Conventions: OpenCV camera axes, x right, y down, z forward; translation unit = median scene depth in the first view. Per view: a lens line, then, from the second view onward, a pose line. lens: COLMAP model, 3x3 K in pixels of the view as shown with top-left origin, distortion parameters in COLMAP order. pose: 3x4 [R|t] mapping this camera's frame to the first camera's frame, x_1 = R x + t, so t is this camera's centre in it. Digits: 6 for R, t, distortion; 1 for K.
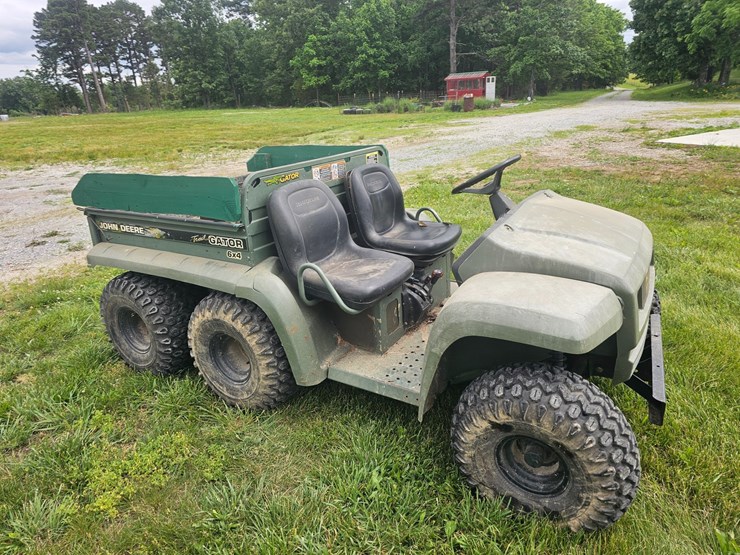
lens RADIAL K [[496.0, 0, 368.5], [0, 496.0, 274.8], [0, 0, 1]] dist [0.059153, -0.053579]
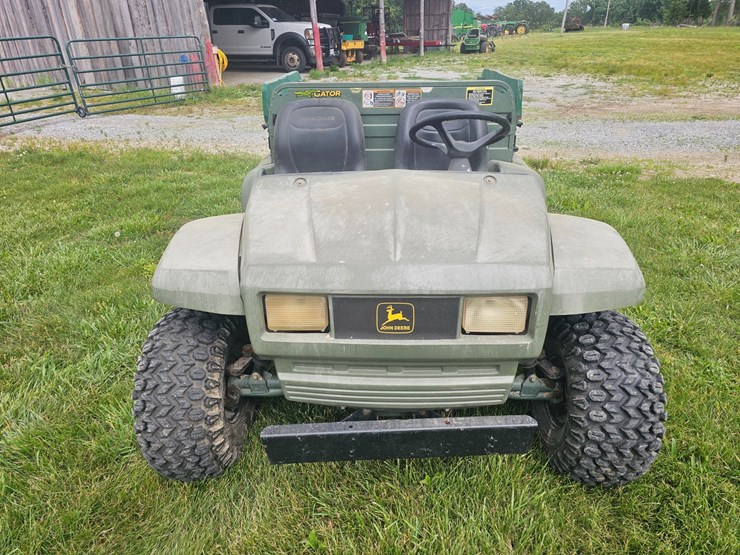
lens RADIAL K [[496.0, 0, 372.0], [0, 496.0, 269.9], [0, 0, 1]] dist [0.059153, -0.053579]
pose [[0.497386, 0.417721, -0.760340, 0.676845], [-0.305231, 0.904667, 0.297341, -0.159044], [0.812060, 0.084185, 0.577470, 0.386009]]
